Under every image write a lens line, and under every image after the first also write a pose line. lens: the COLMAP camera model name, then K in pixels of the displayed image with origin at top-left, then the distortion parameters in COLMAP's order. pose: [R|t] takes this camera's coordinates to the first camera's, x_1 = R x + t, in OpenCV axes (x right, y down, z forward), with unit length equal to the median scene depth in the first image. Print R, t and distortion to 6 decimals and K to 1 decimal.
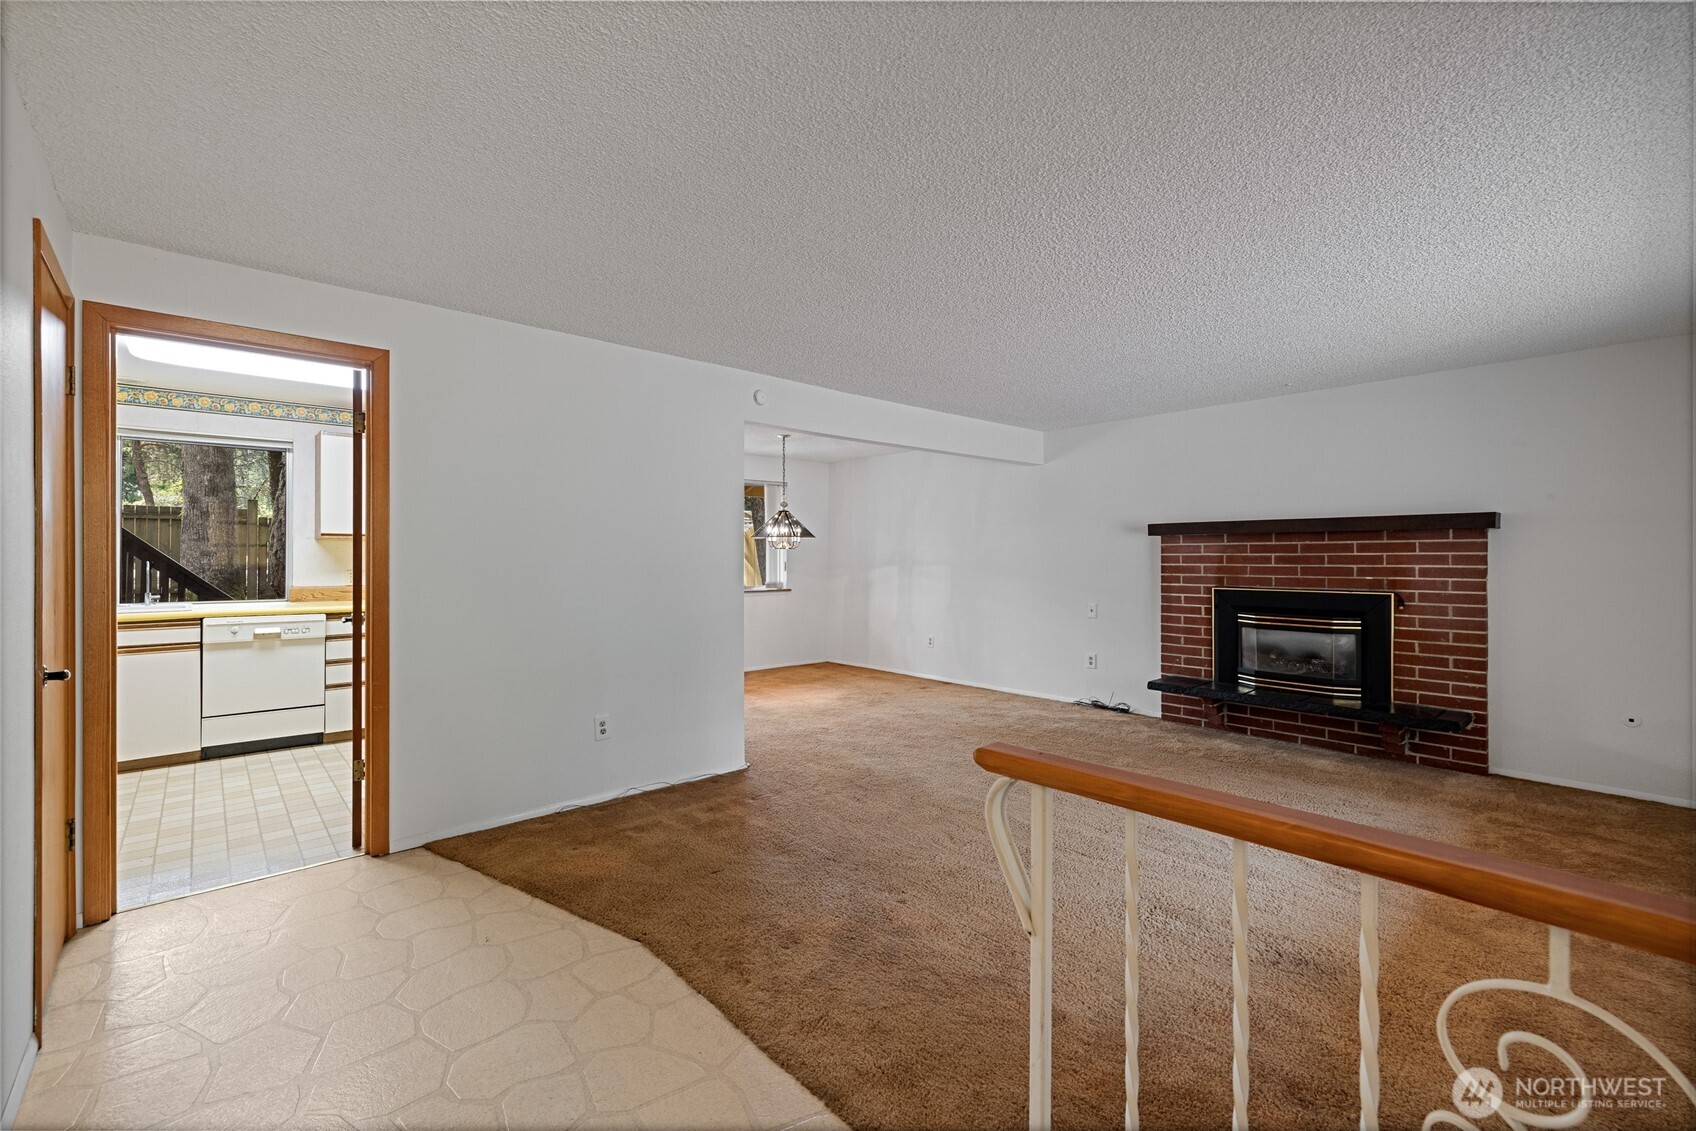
lens RADIAL K [[715.9, 0, 849.0], [0, 715.9, 556.1], [0, 0, 1]] dist [-0.005562, -0.000251]
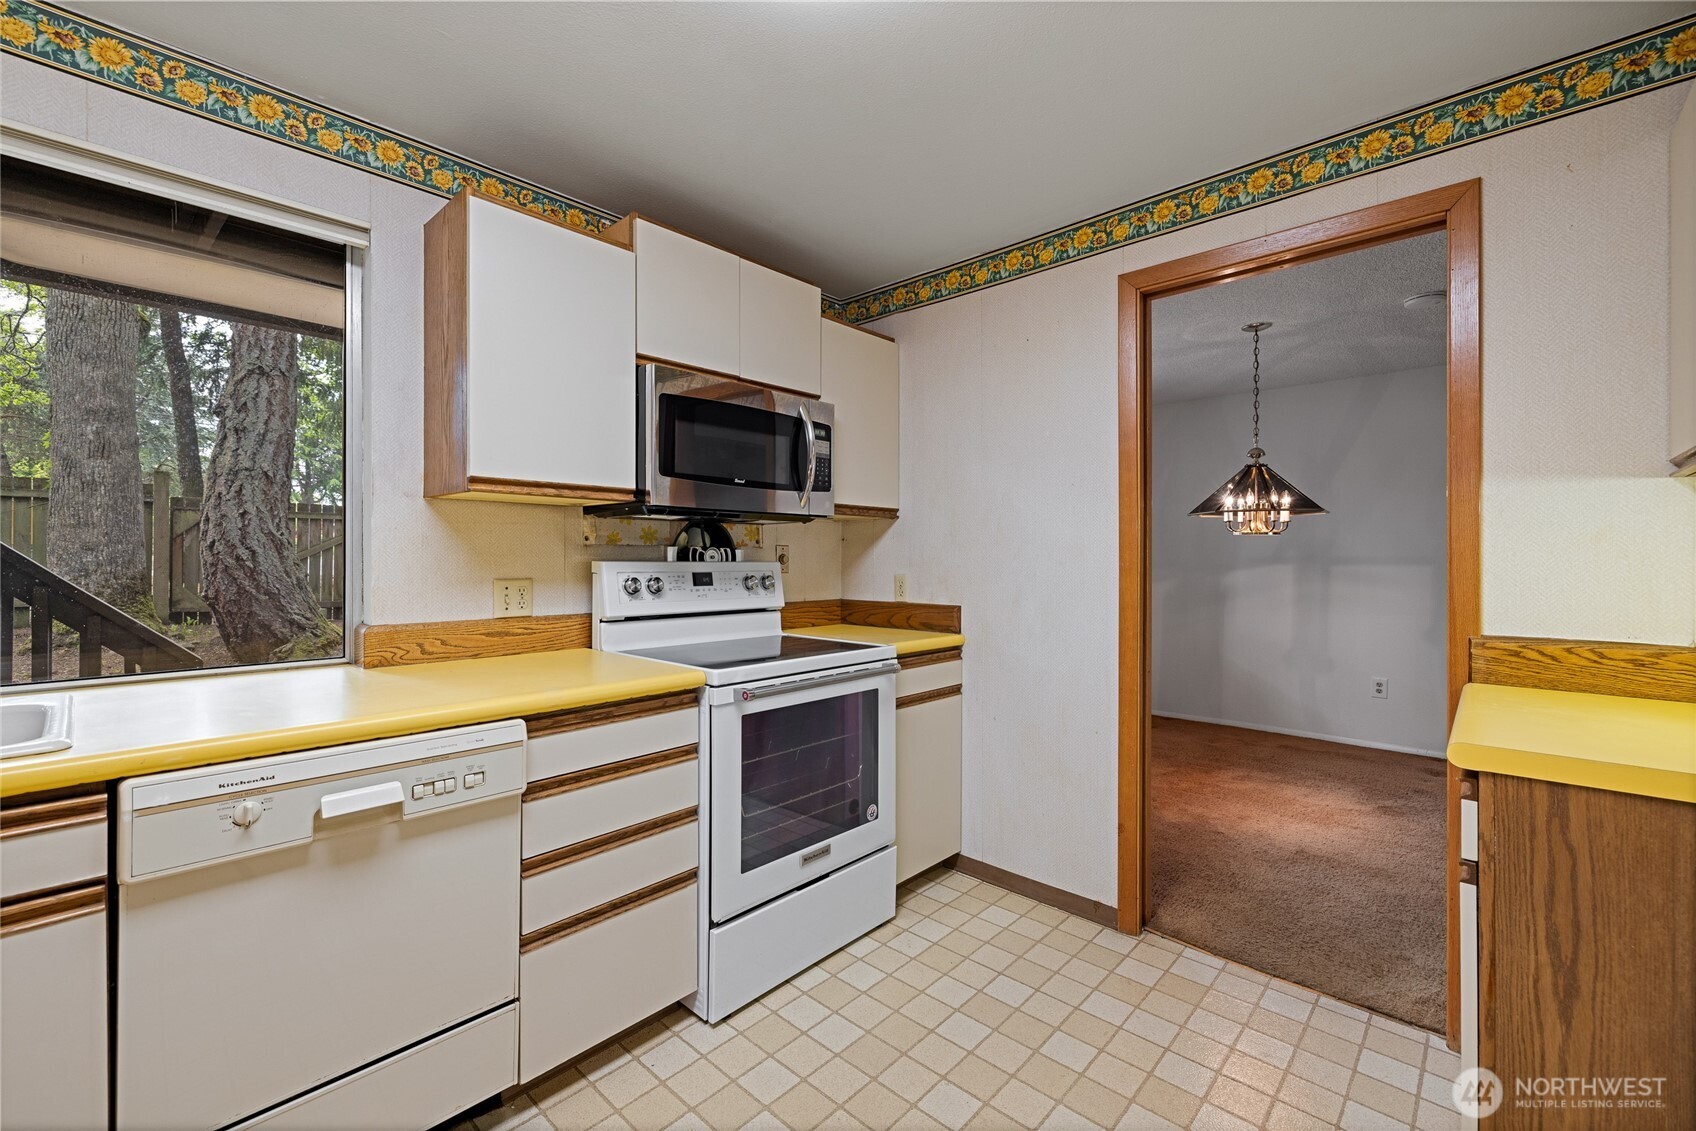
lens RADIAL K [[710.4, 0, 840.6], [0, 710.4, 556.3], [0, 0, 1]] dist [-0.000576, -0.000122]
pose [[0.996482, -0.000448, 0.083810, -0.616272], [0.000174, 0.999995, 0.003277, 0.006652], [-0.083811, -0.003251, 0.996476, 0.667127]]
